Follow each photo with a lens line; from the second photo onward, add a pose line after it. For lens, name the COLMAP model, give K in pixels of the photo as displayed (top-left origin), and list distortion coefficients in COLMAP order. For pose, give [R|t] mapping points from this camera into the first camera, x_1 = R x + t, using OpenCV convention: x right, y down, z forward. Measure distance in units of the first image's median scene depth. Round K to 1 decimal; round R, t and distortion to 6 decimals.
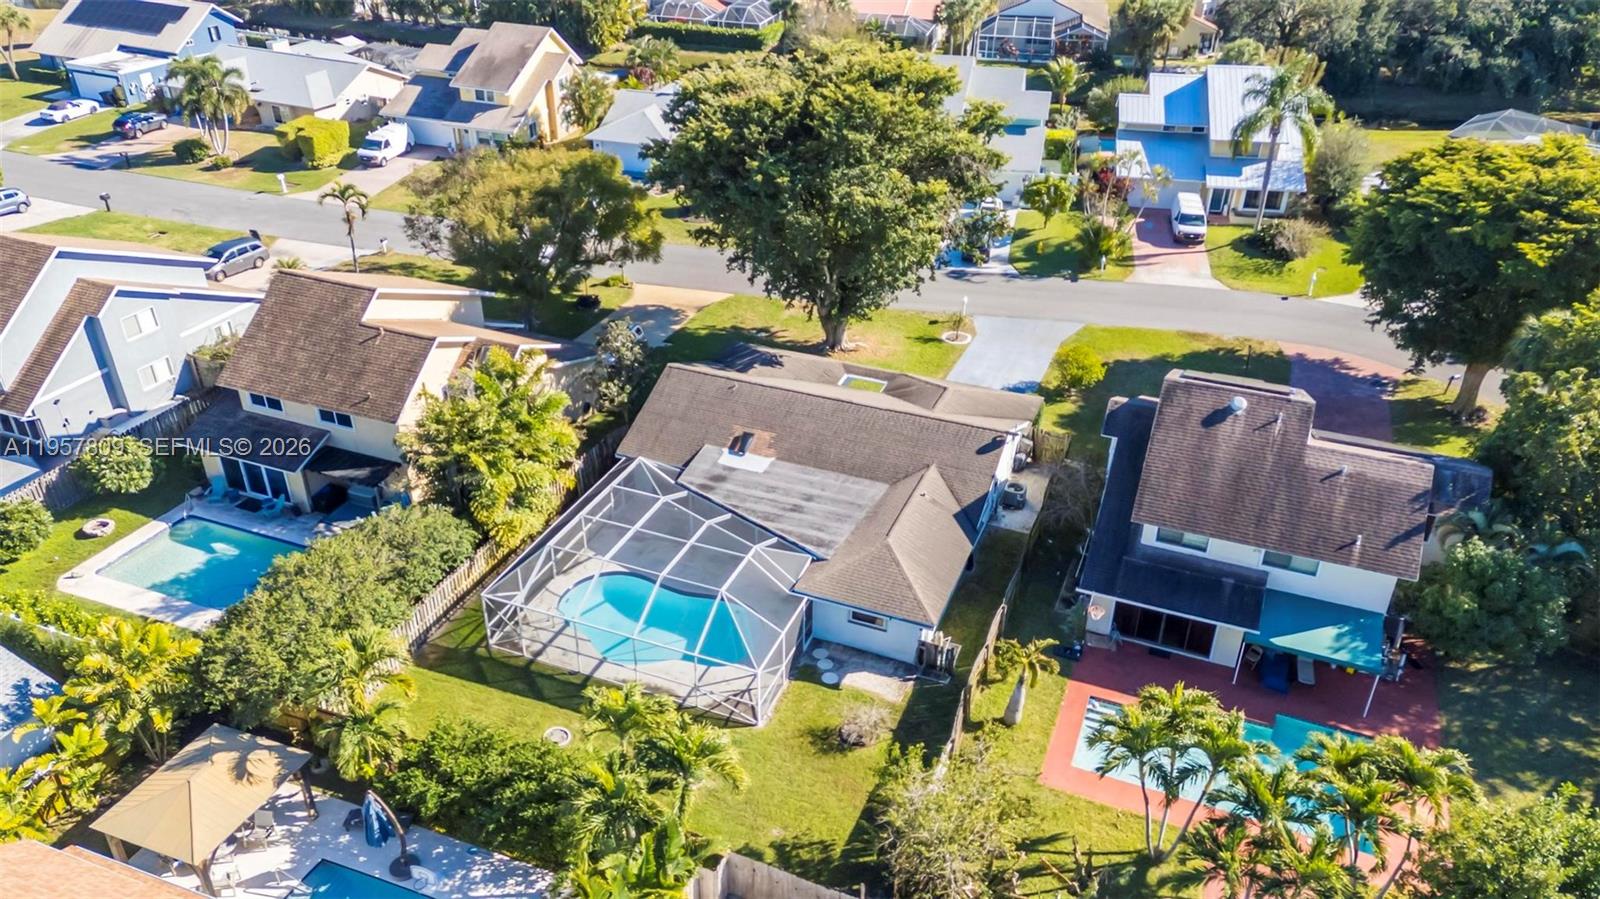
lens RADIAL K [[1173.8, 0, 814.2], [0, 1173.8, 470.3], [0, 0, 1]] dist [0.081171, 0.000245]
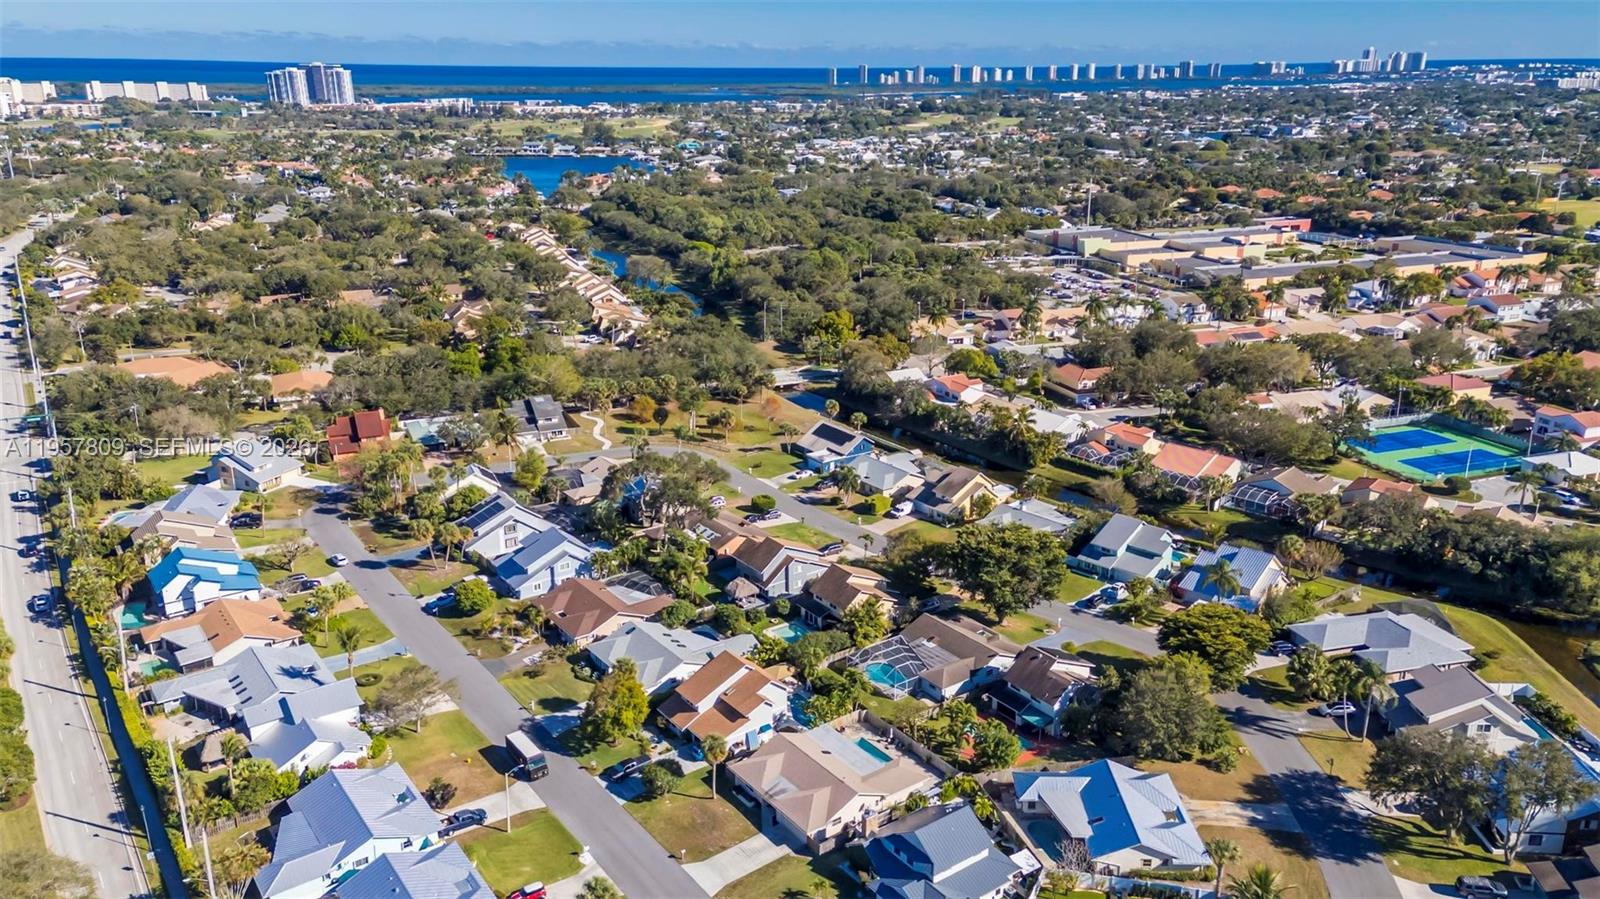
lens RADIAL K [[1176.1, 0, 783.9], [0, 1176.1, 450.9], [0, 0, 1]] dist [0.080763, 0.003867]
pose [[0.841260, 0.152493, -0.518680, 1.053022], [-0.268054, 0.950817, -0.155222, 0.086068], [0.469499, 0.269616, 0.840760, -1.856899]]
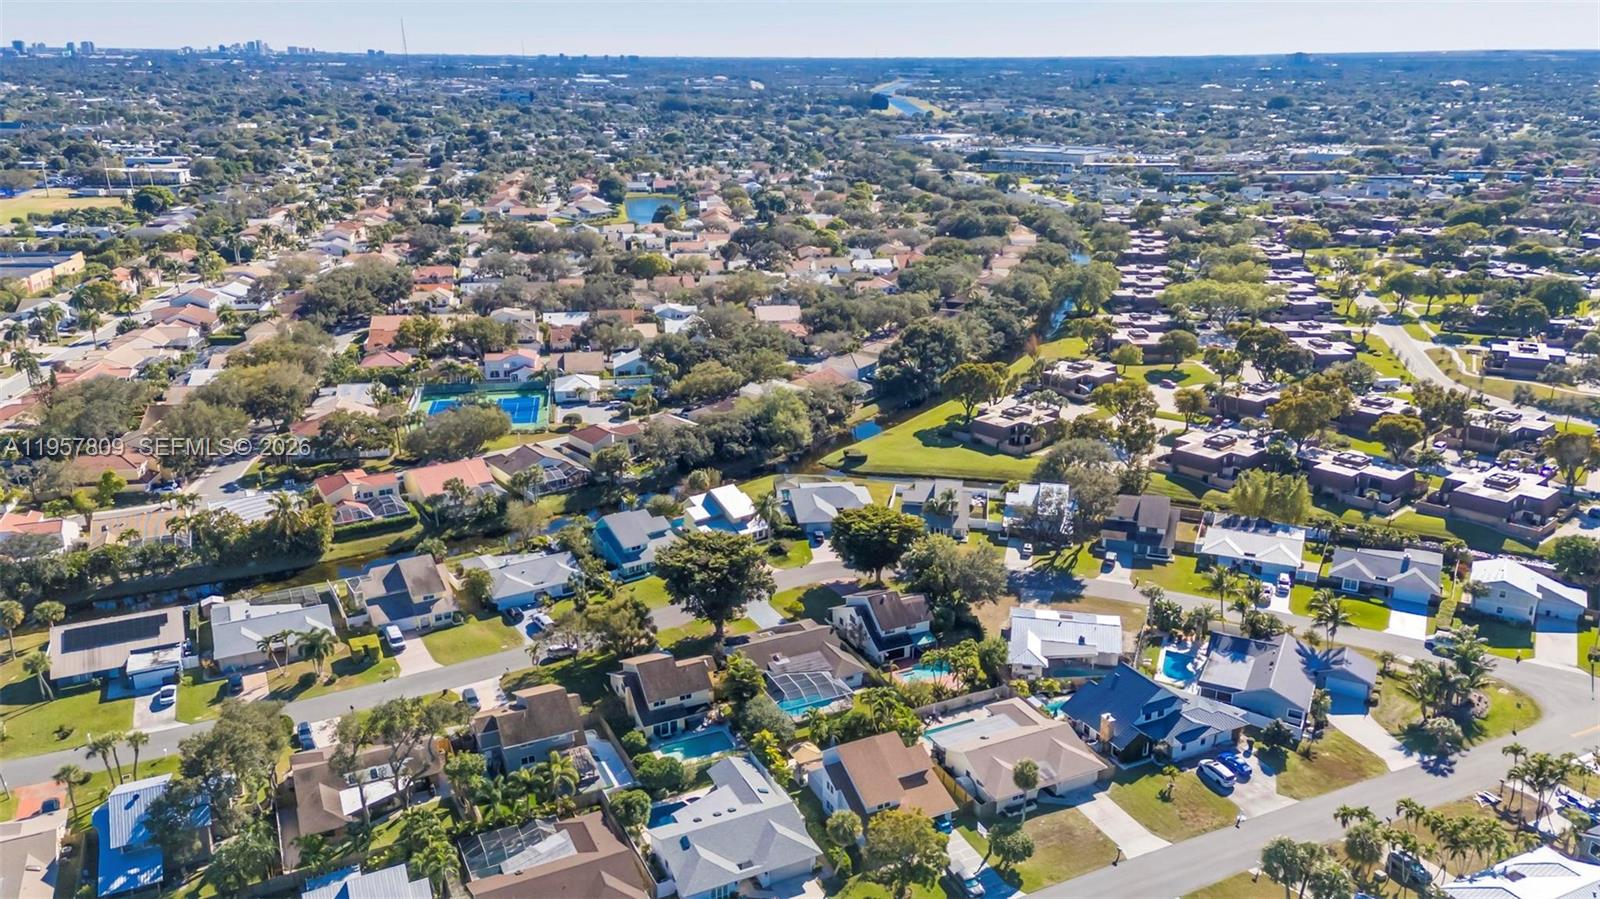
lens RADIAL K [[1179.2, 0, 809.6], [0, 1179.2, 481.5], [0, 0, 1]] dist [0.081540, -0.002351]
pose [[0.673050, -0.264058, 0.690853, -1.815522], [0.390536, 0.920138, -0.028777, -0.290805], [-0.628081, 0.289171, 0.722423, -1.373164]]
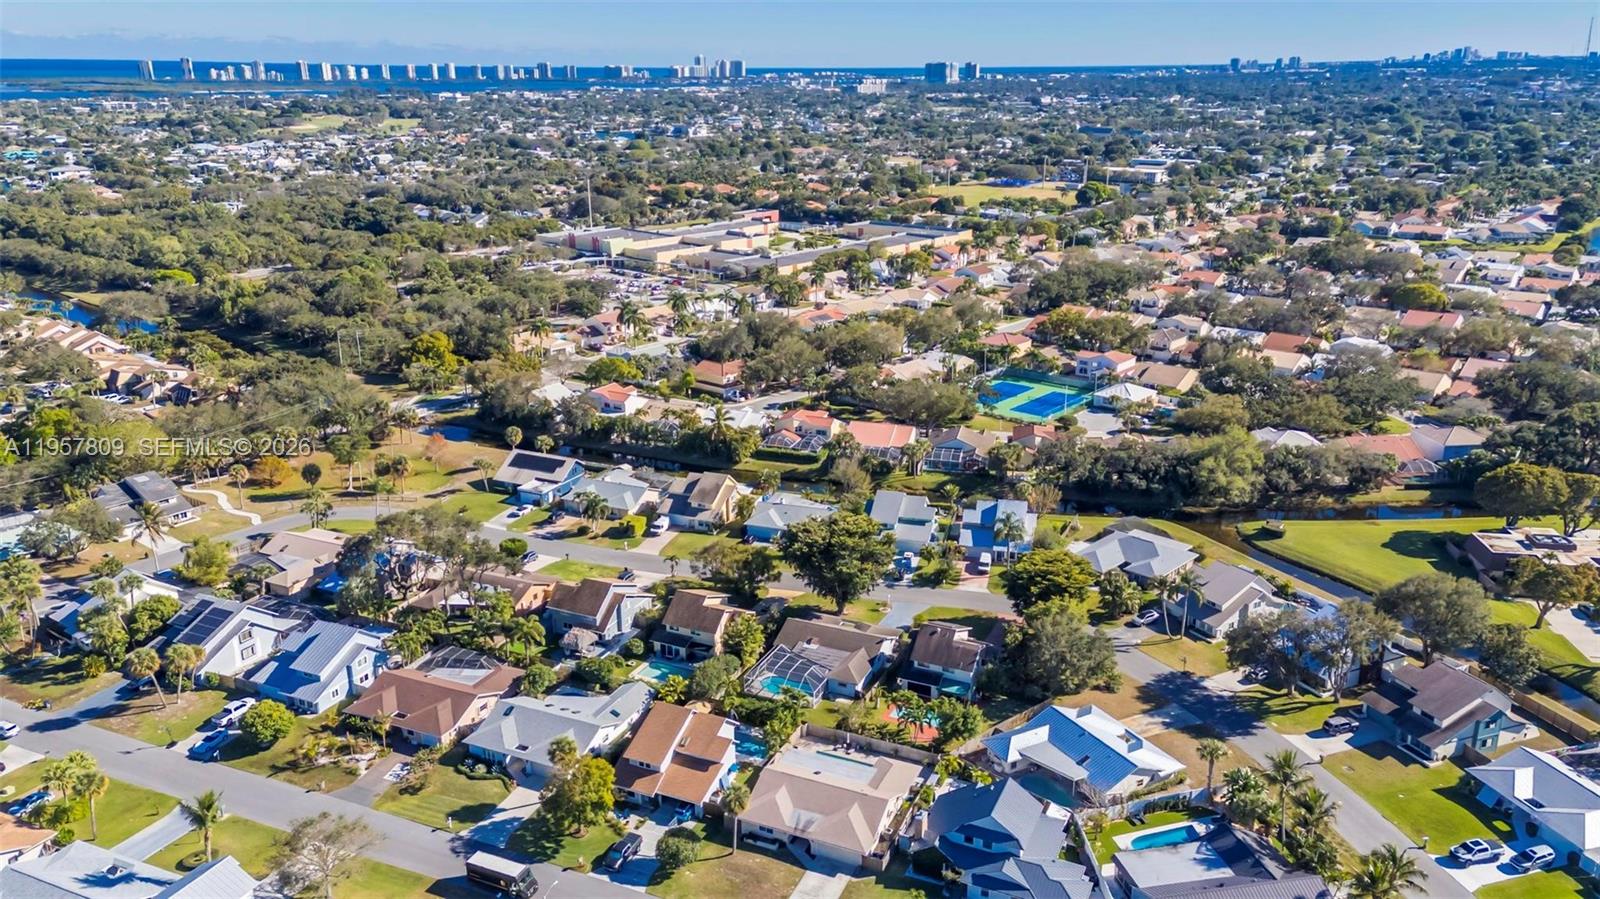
lens RADIAL K [[1195.2, 0, 795.8], [0, 1195.2, 449.7], [0, 0, 1]] dist [0.082034, -0.002348]
pose [[0.998164, 0.000947, -0.060567, 0.089630], [-0.014931, 0.972874, -0.230854, 0.198981], [0.058705, 0.231335, 0.971101, -2.091834]]
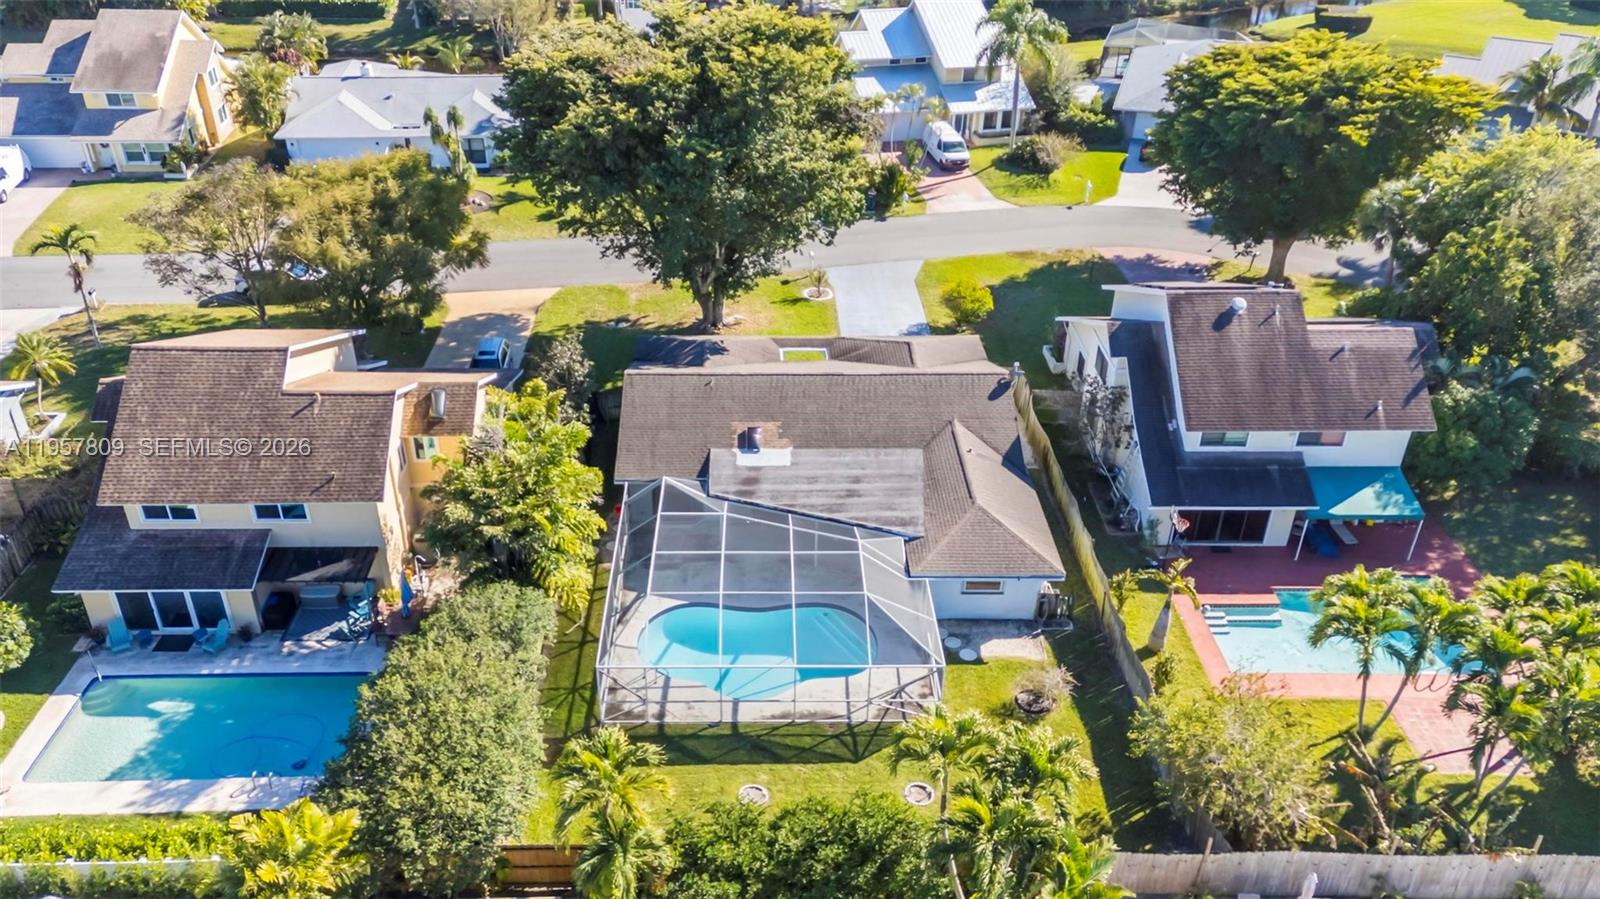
lens RADIAL K [[1195.2, 0, 795.8], [0, 1195.2, 449.7], [0, 0, 1]] dist [0.082034, -0.002348]
pose [[0.920051, -0.209372, 0.331163, -0.279454], [0.203282, 0.977666, 0.053345, -0.047301], [-0.334936, 0.018240, 0.942064, 0.078845]]
